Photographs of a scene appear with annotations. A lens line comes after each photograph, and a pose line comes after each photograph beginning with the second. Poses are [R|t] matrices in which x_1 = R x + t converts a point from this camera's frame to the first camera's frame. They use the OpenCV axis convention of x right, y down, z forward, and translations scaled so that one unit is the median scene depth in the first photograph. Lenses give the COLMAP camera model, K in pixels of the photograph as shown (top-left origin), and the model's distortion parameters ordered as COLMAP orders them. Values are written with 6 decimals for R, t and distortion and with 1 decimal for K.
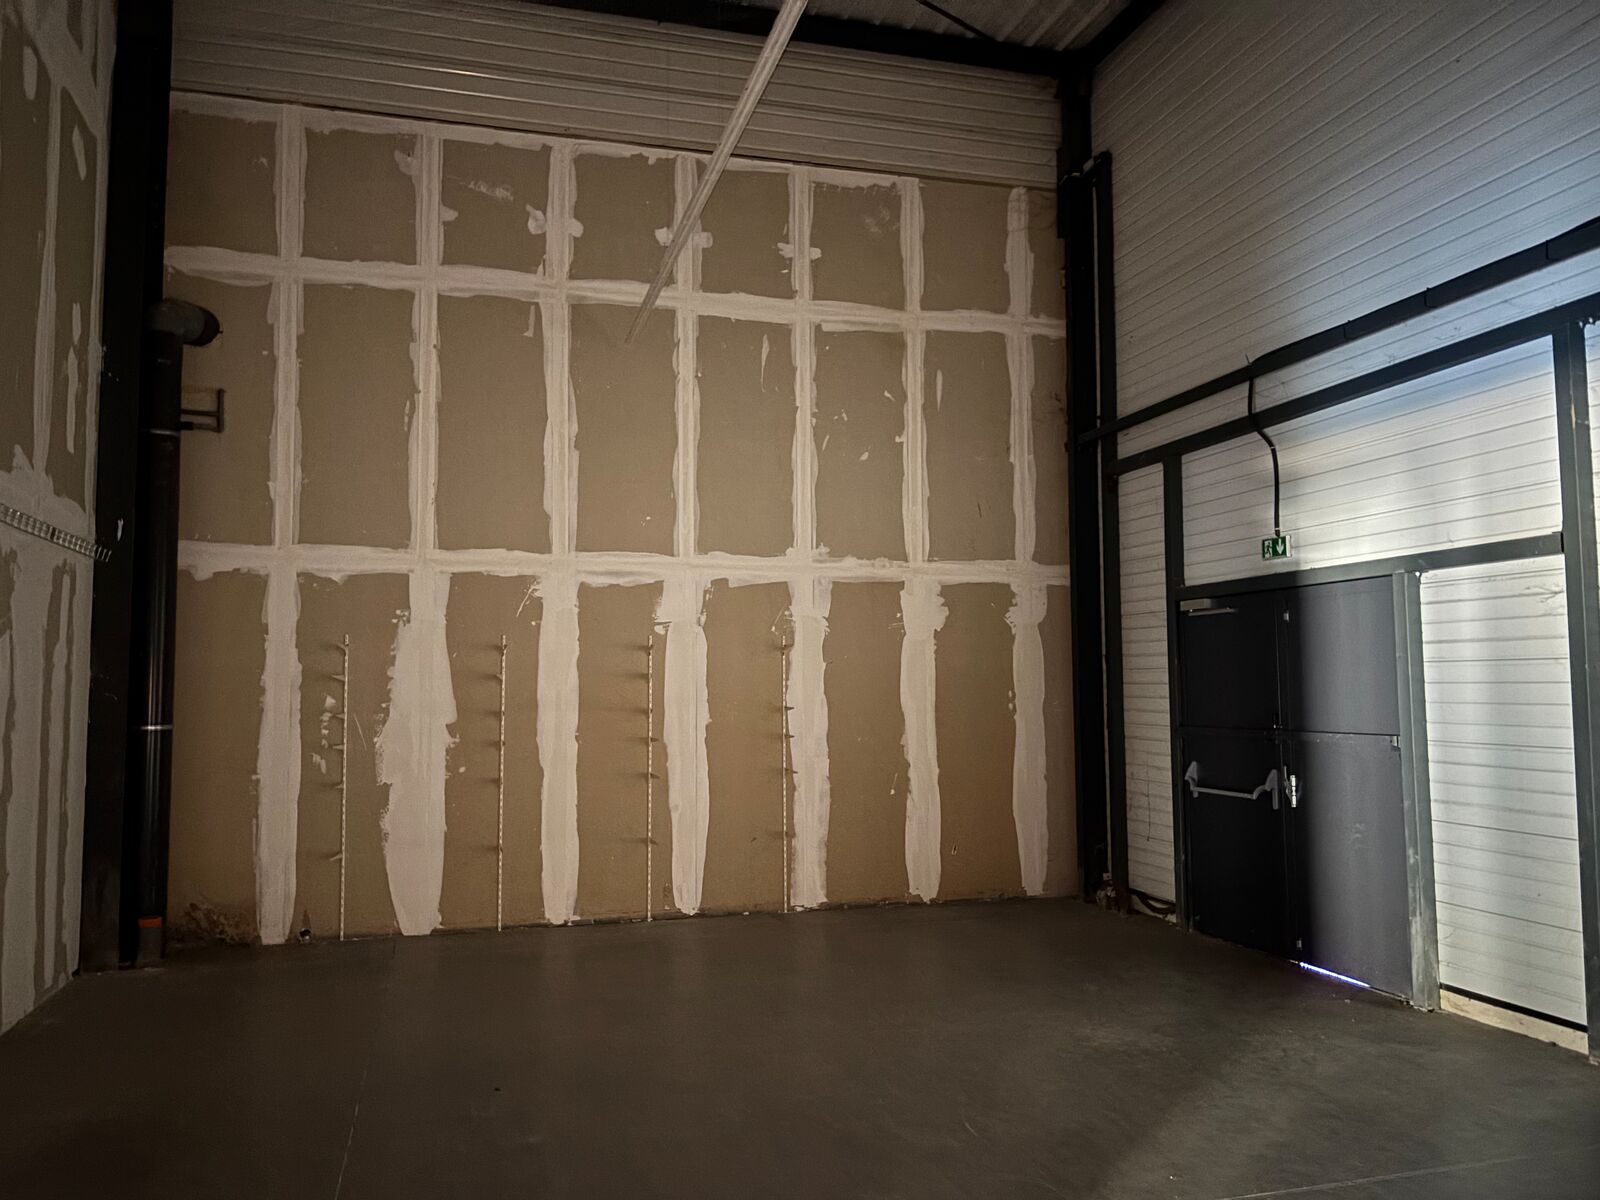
lens RADIAL K [[1222.8, 0, 800.0], [0, 1222.8, 600.0], [0, 0, 1]] dist [0.067919, -0.091109]
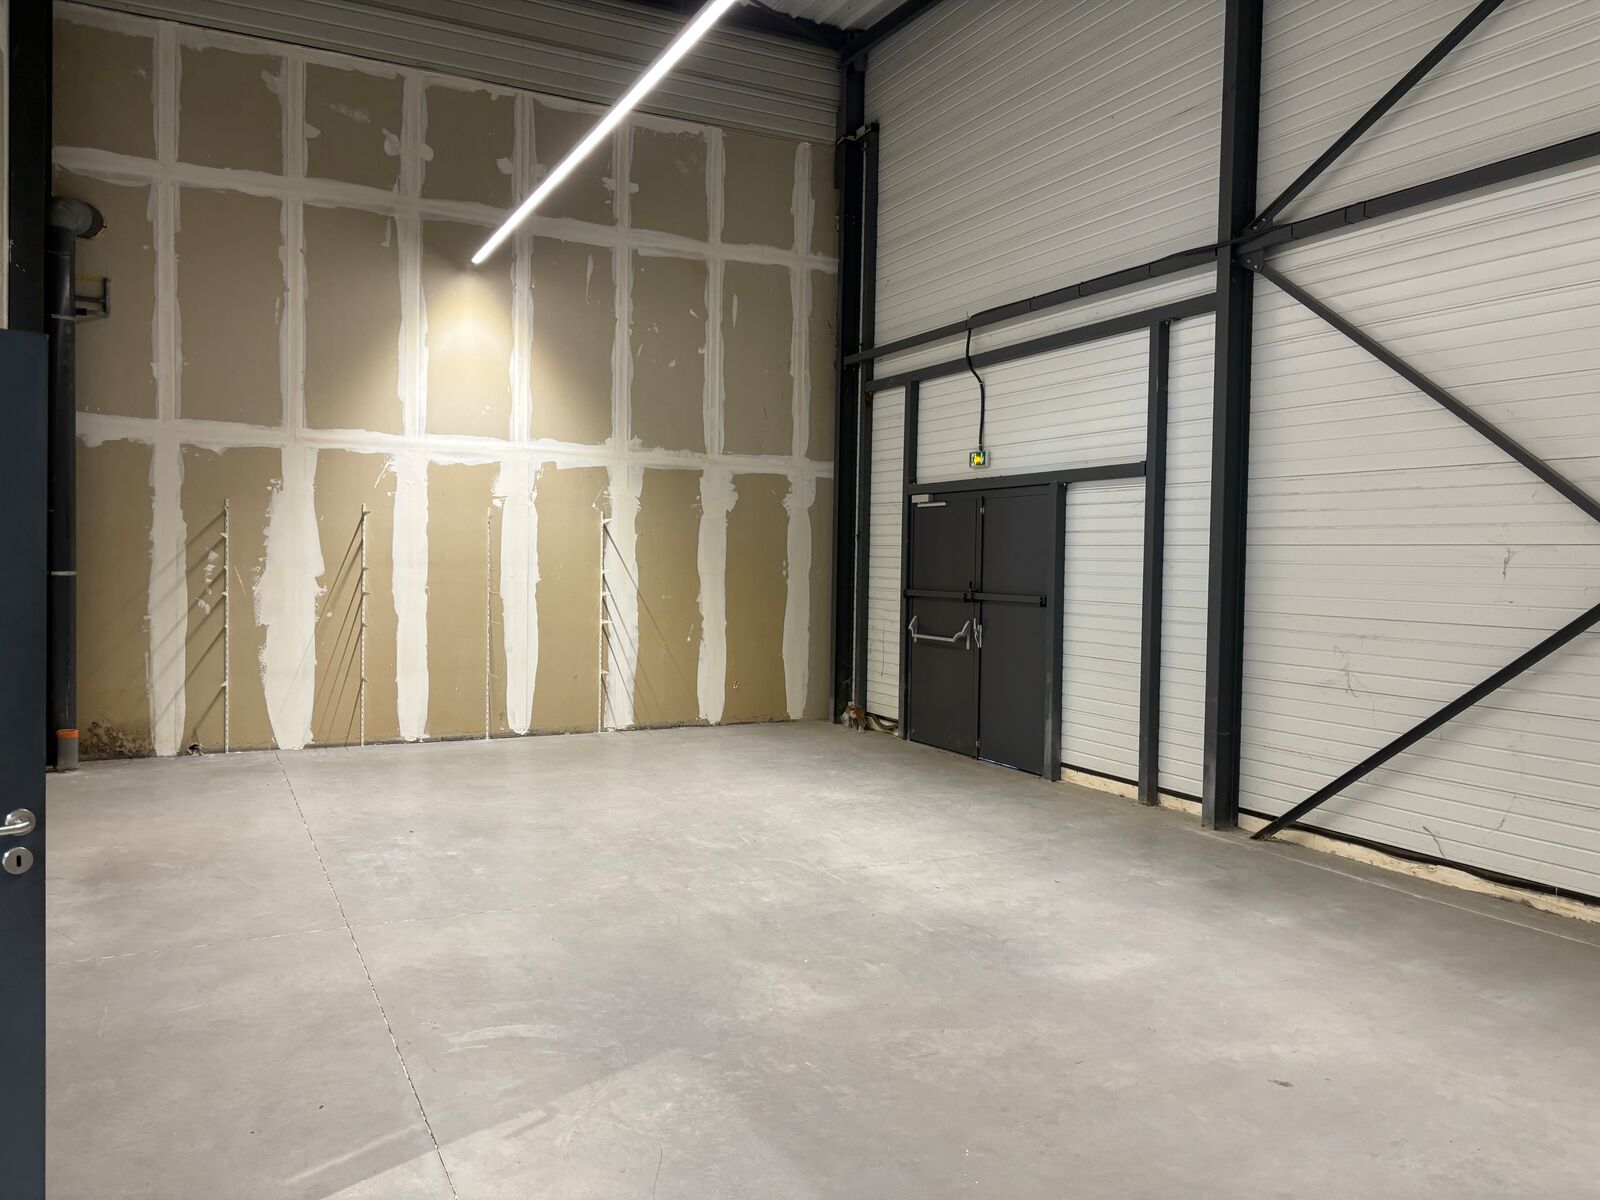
lens RADIAL K [[1222.8, 0, 800.0], [0, 1222.8, 600.0], [0, 0, 1]] dist [0.067919, -0.091109]
pose [[0.983549, 0.017671, 0.179778, -0.039466], [-0.036750, 0.993965, 0.103357, -0.016992], [-0.176866, -0.108264, 0.978262, -0.250564]]
